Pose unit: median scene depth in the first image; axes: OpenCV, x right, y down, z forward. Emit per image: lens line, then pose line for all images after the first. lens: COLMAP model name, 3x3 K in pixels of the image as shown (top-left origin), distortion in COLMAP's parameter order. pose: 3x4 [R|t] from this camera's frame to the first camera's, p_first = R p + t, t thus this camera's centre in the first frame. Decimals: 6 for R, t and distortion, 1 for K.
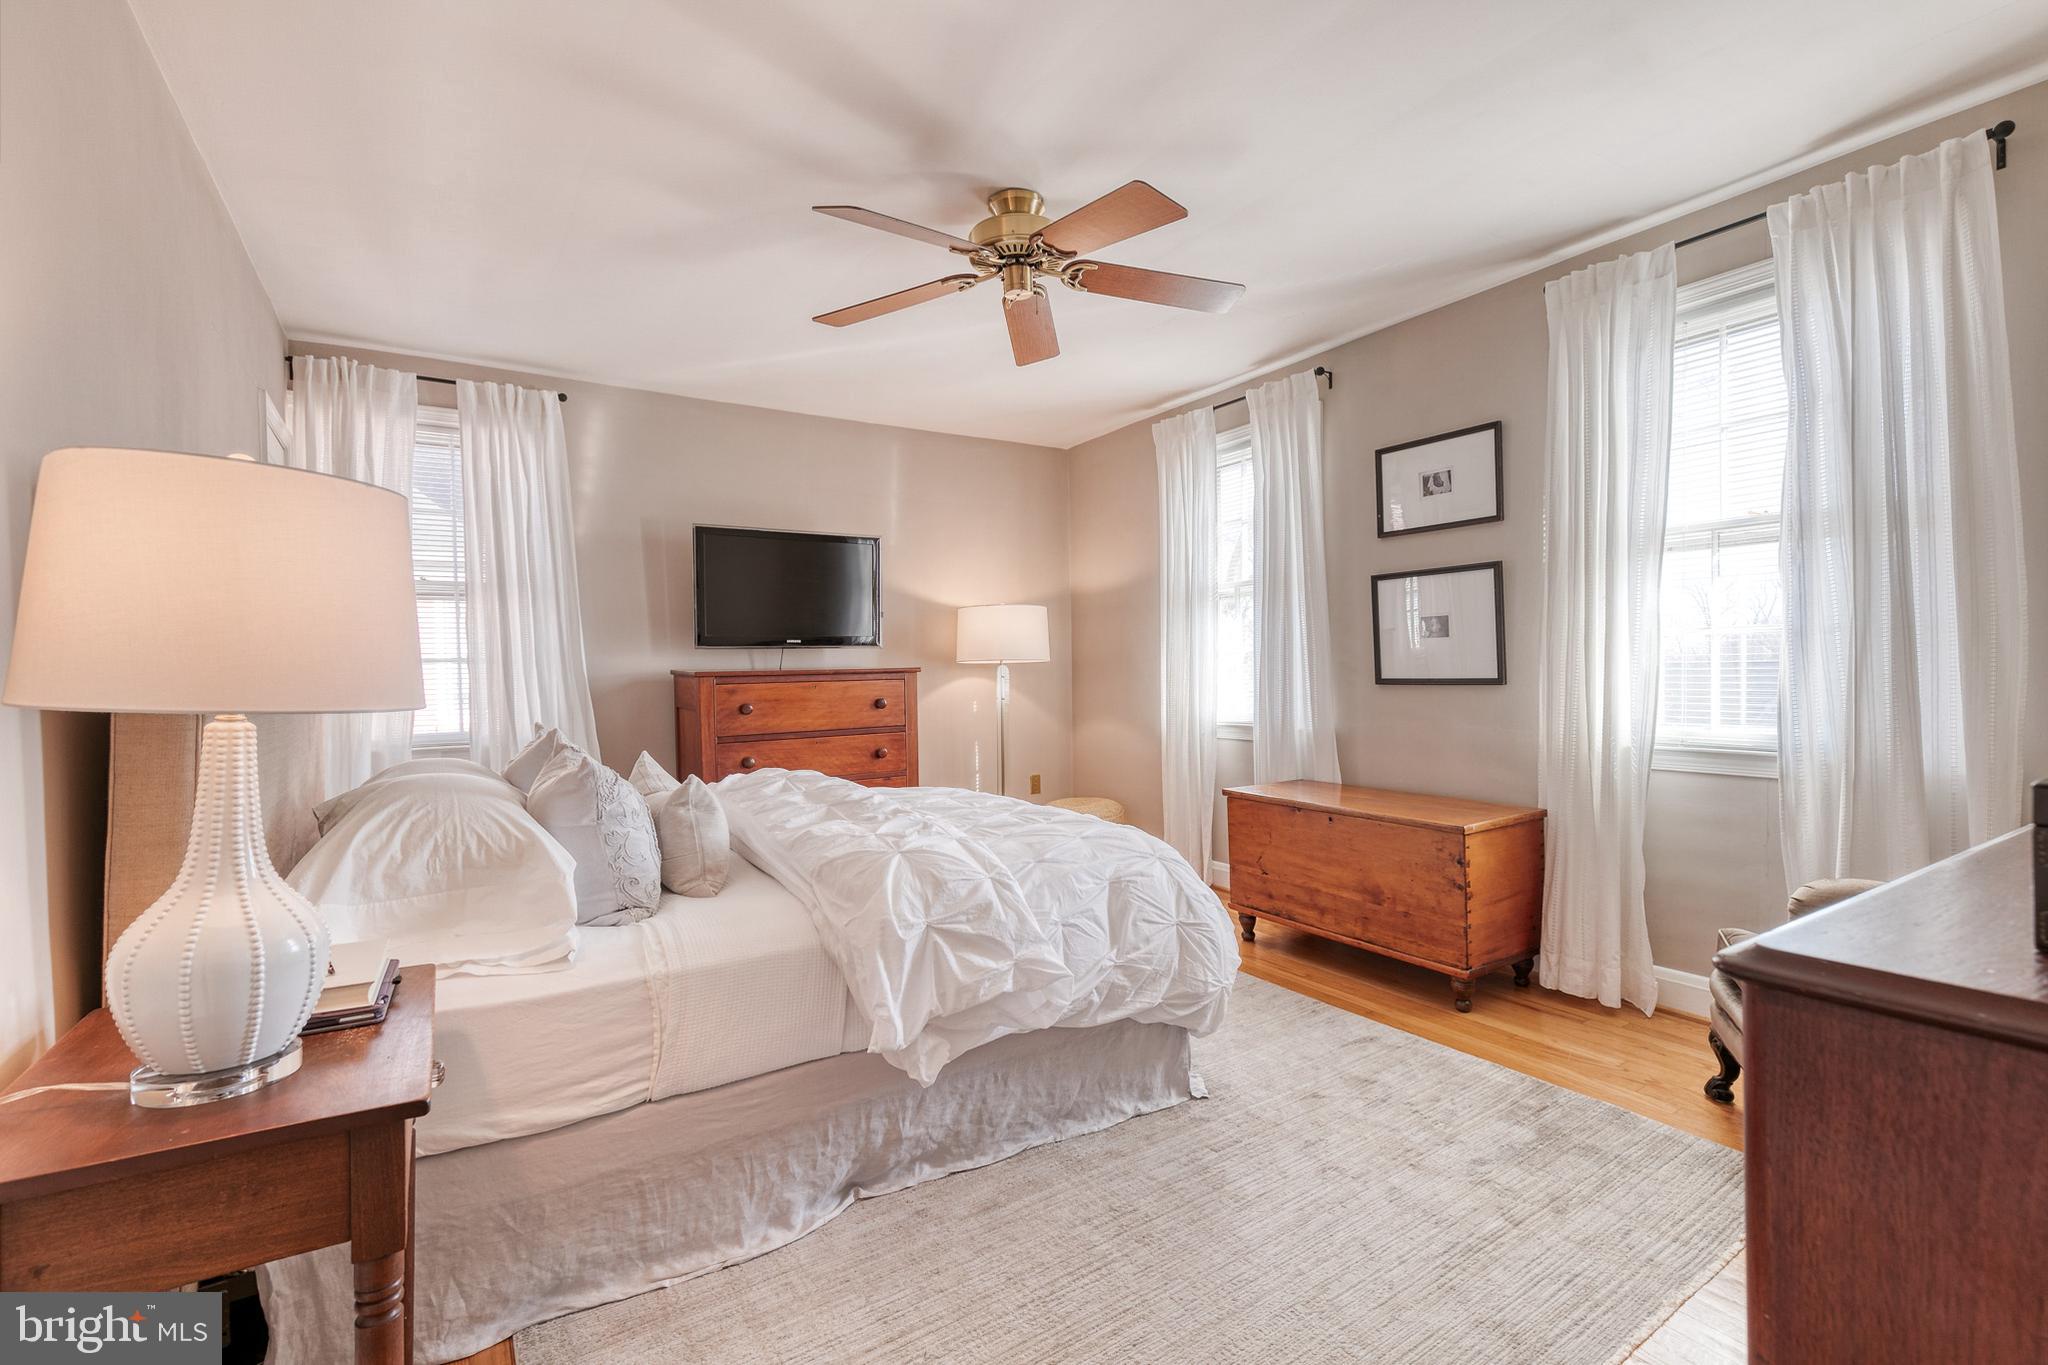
lens RADIAL K [[928.1, 0, 1036.6], [0, 928.1, 688.8], [0, 0, 1]] dist [0.017656, -0.005029]
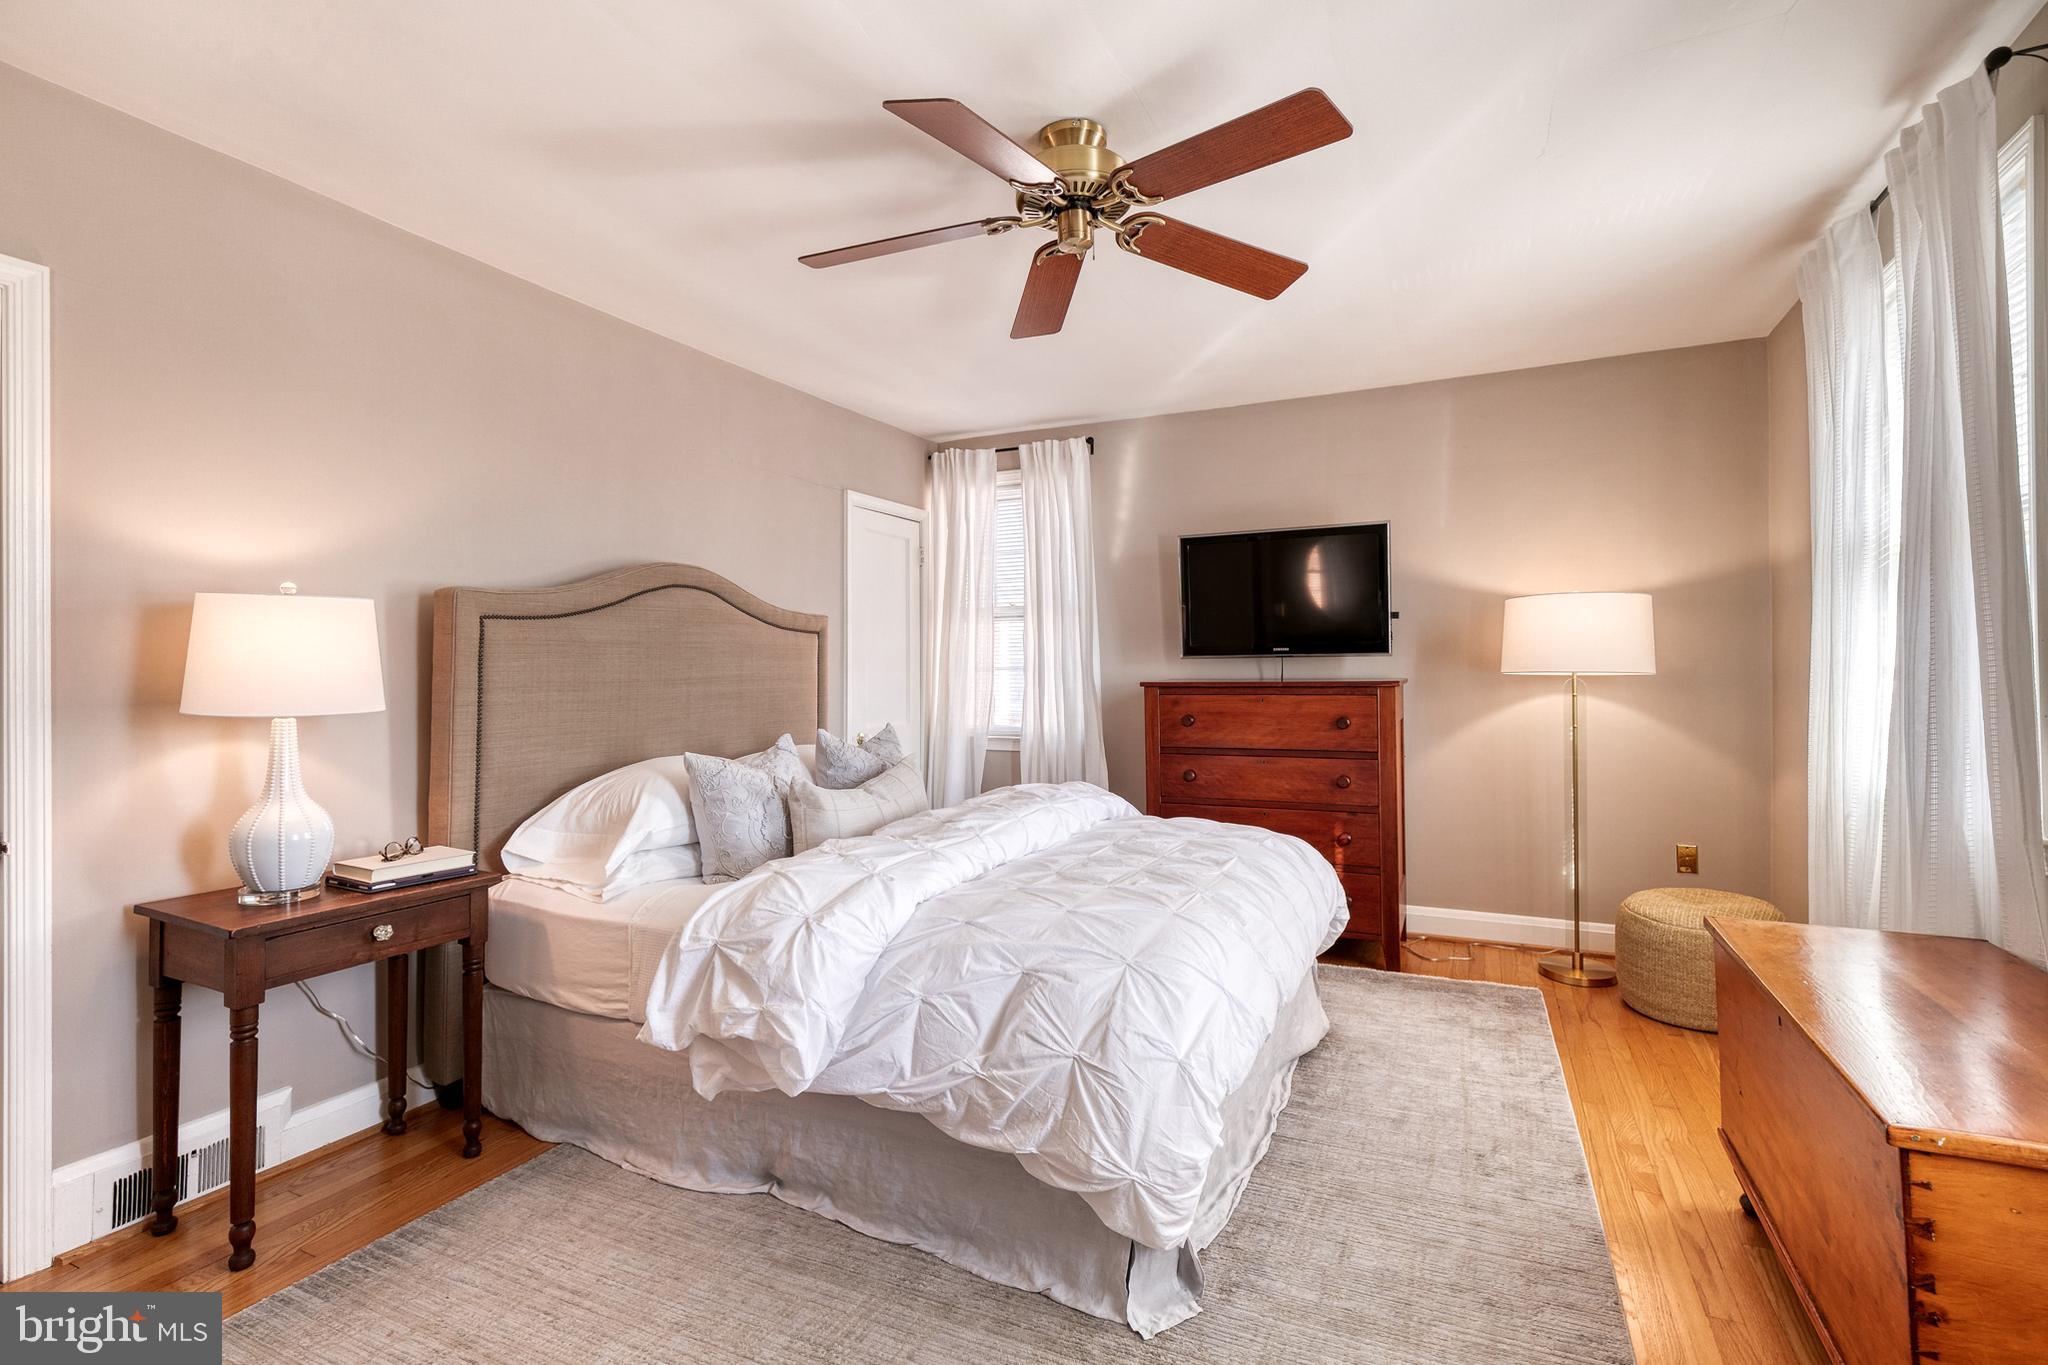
lens RADIAL K [[933.4, 0, 1019.8], [0, 933.4, 663.3], [0, 0, 1]] dist [0.008308, -0.000603]
pose [[0.522536, 0.004514, -0.852605, 0.474372], [-0.023250, 0.999690, -0.008956, -0.028122], [0.852300, 0.024503, 0.522479, 0.370237]]
